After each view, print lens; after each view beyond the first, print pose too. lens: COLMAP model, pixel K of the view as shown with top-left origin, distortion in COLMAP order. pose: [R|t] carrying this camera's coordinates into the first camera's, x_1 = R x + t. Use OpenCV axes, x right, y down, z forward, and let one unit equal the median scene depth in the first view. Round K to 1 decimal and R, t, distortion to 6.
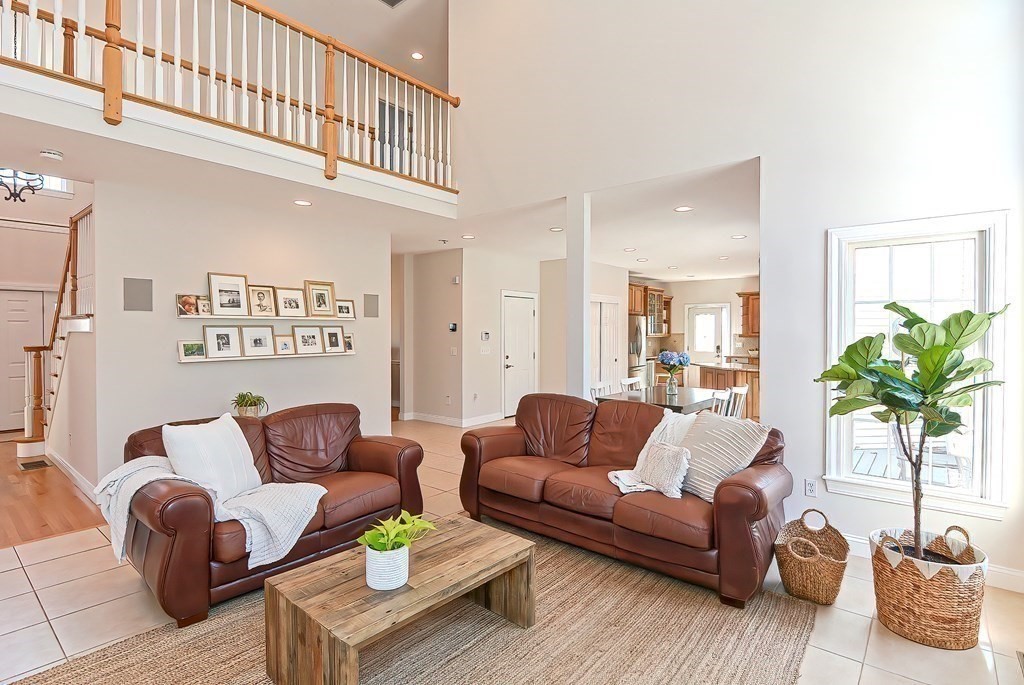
lens RADIAL K [[502.9, 0, 536.9], [0, 502.9, 331.2], [0, 0, 1]] dist [0.000138, -0.000649]
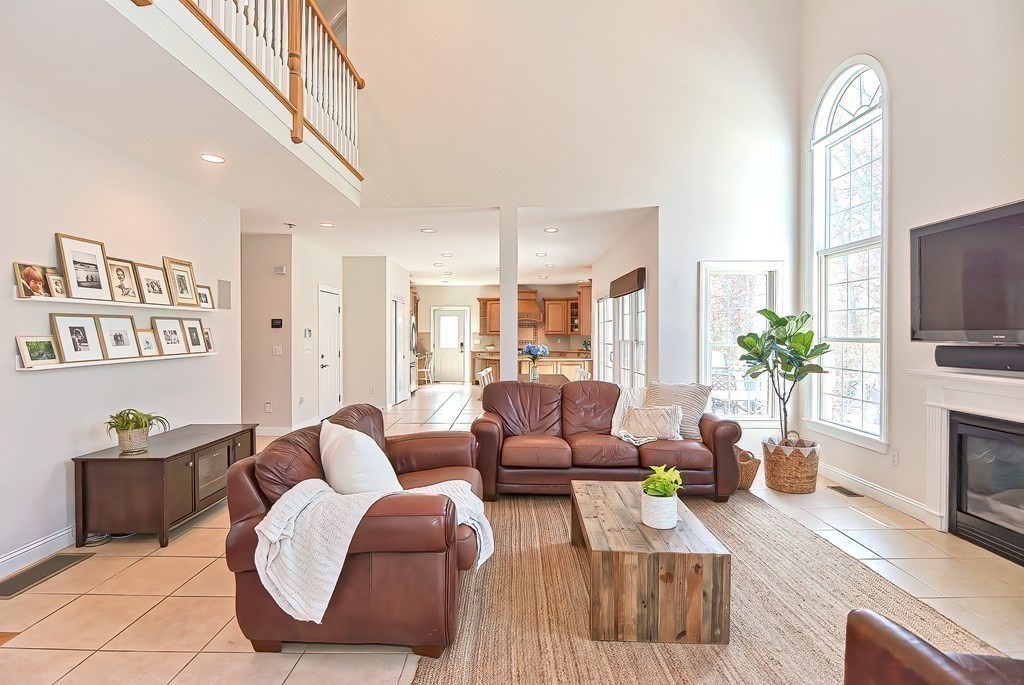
lens RADIAL K [[479.9, 0, 514.8], [0, 479.9, 332.8], [0, 0, 1]] dist [-0.001157, -0.000247]
pose [[0.781308, -0.000053, 0.624145, -0.531569], [-0.000038, 1.000000, 0.000131, 0.012710], [-0.624146, -0.000126, 0.781308, 0.125080]]
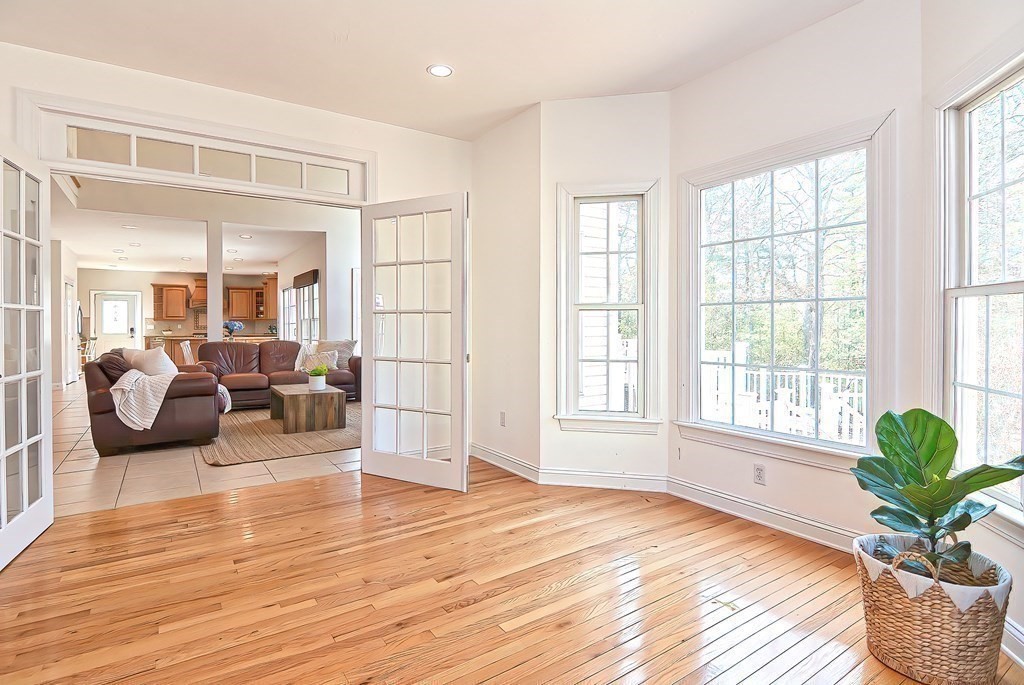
lens RADIAL K [[502.9, 0, 536.9], [0, 502.9, 331.2], [0, 0, 1]] dist [0.000138, -0.000649]
pose [[0.251026, -0.008678, 0.967942, -1.178623], [0.007401, 0.999948, 0.007046, 0.078952], [-0.967952, 0.005395, 0.251077, -0.430828]]
